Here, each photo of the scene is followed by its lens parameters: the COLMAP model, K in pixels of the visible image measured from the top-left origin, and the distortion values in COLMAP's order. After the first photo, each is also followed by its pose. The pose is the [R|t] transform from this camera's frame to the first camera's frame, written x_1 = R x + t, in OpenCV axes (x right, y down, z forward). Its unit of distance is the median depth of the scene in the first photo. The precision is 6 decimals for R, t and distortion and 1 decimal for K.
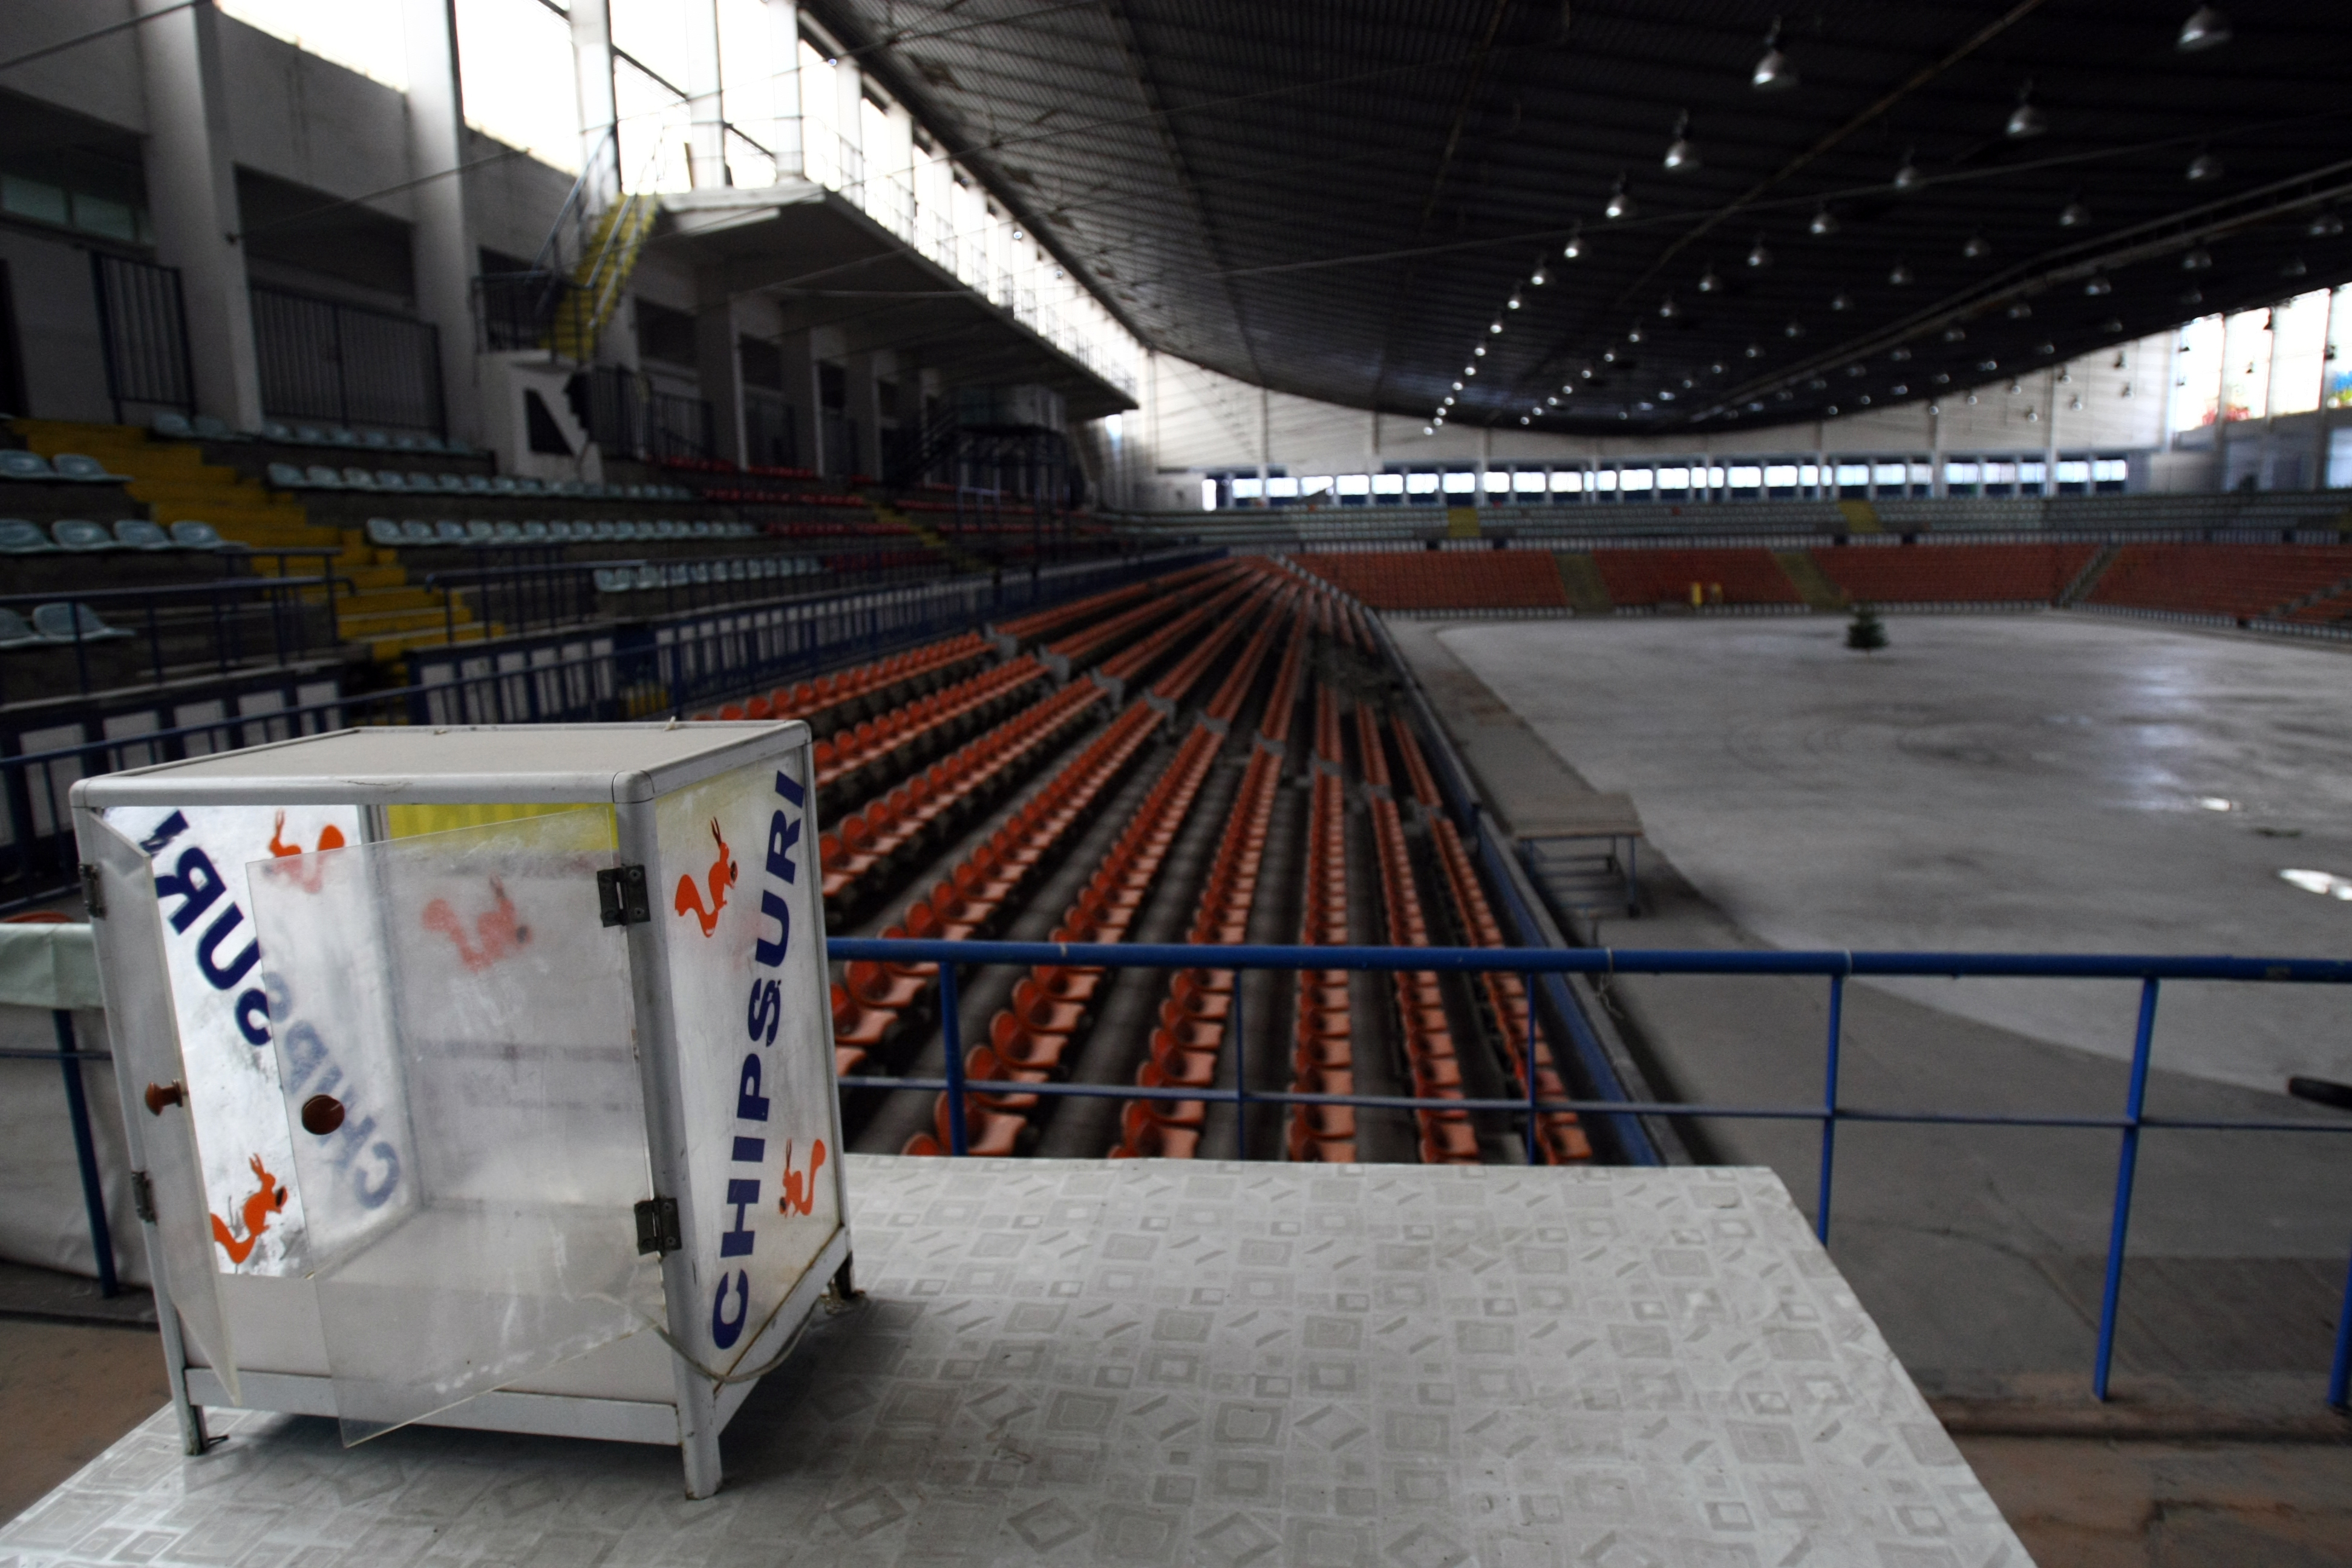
lens RADIAL K [[1369.6, 0, 1177.0], [0, 1369.6, 761.0], [0, 0, 1]] dist [-0.090659, 0.044278]
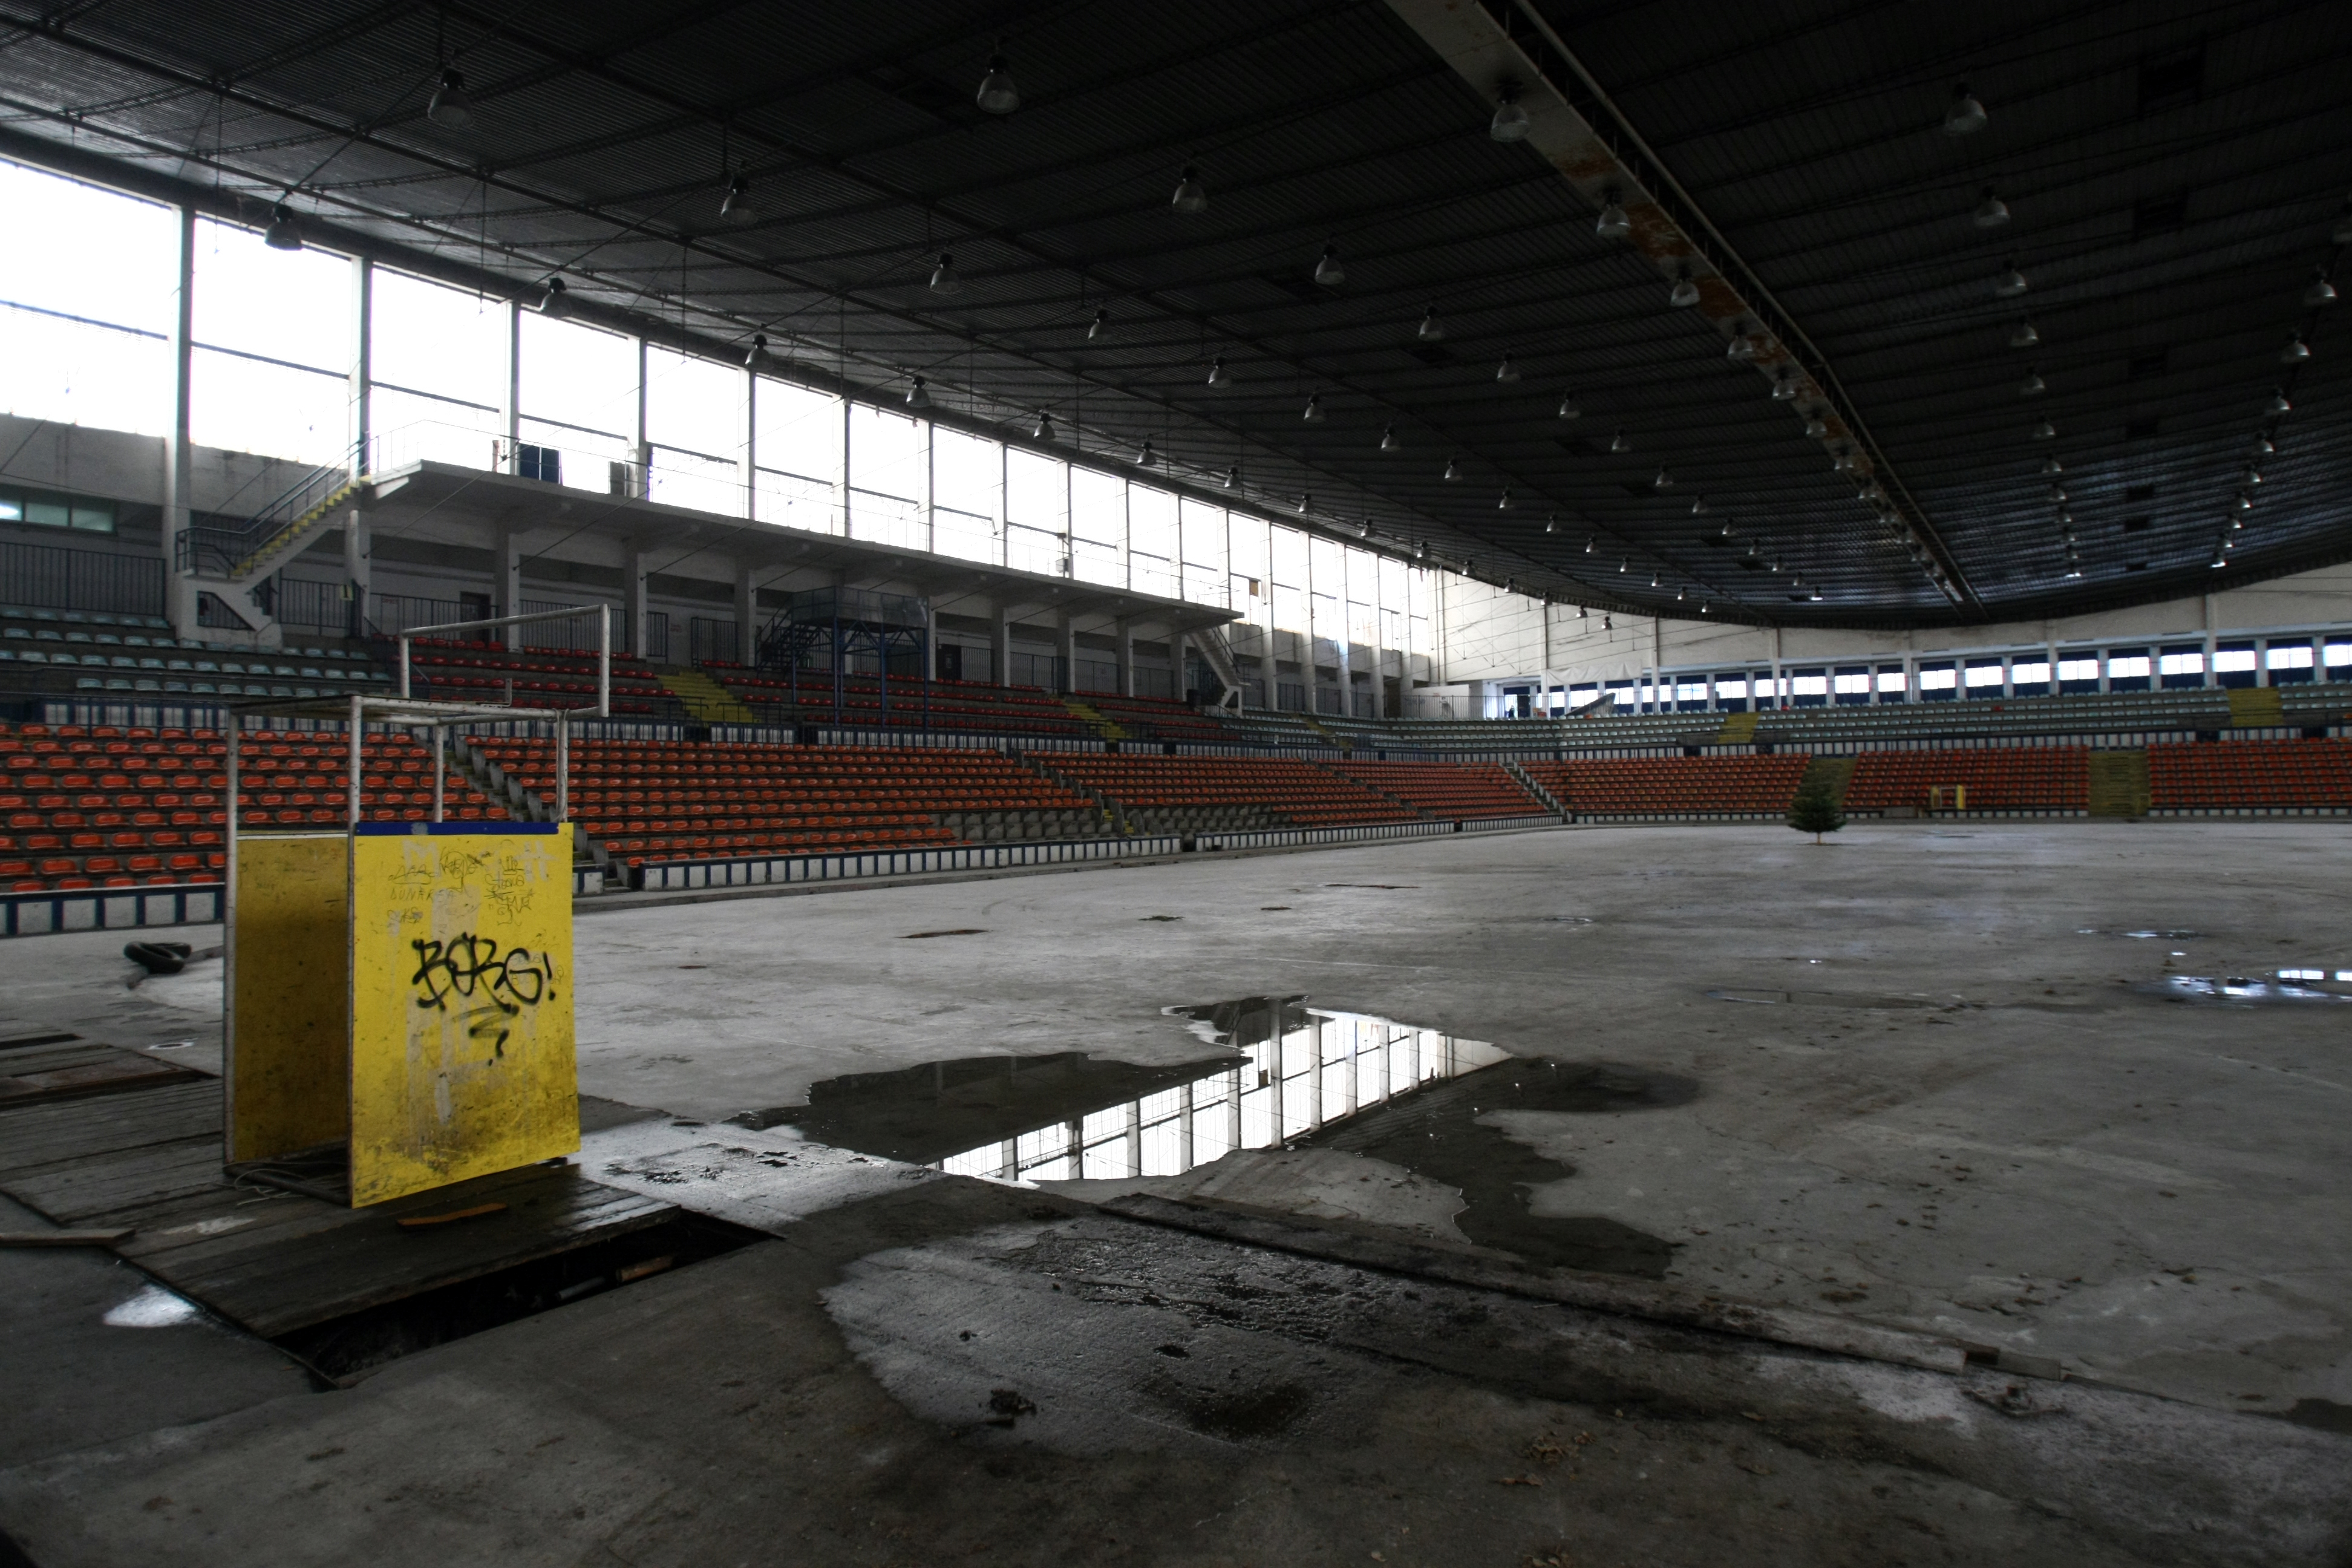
lens RADIAL K [[1369.6, 0, 1177.0], [0, 1369.6, 761.0], [0, 0, 1]] dist [-0.090659, 0.044278]
pose [[0.869851, -0.002825, -0.493306, 0.347060], [-0.086133, 0.983753, -0.157514, 0.024691], [0.485736, 0.179504, 0.855476, 0.040488]]
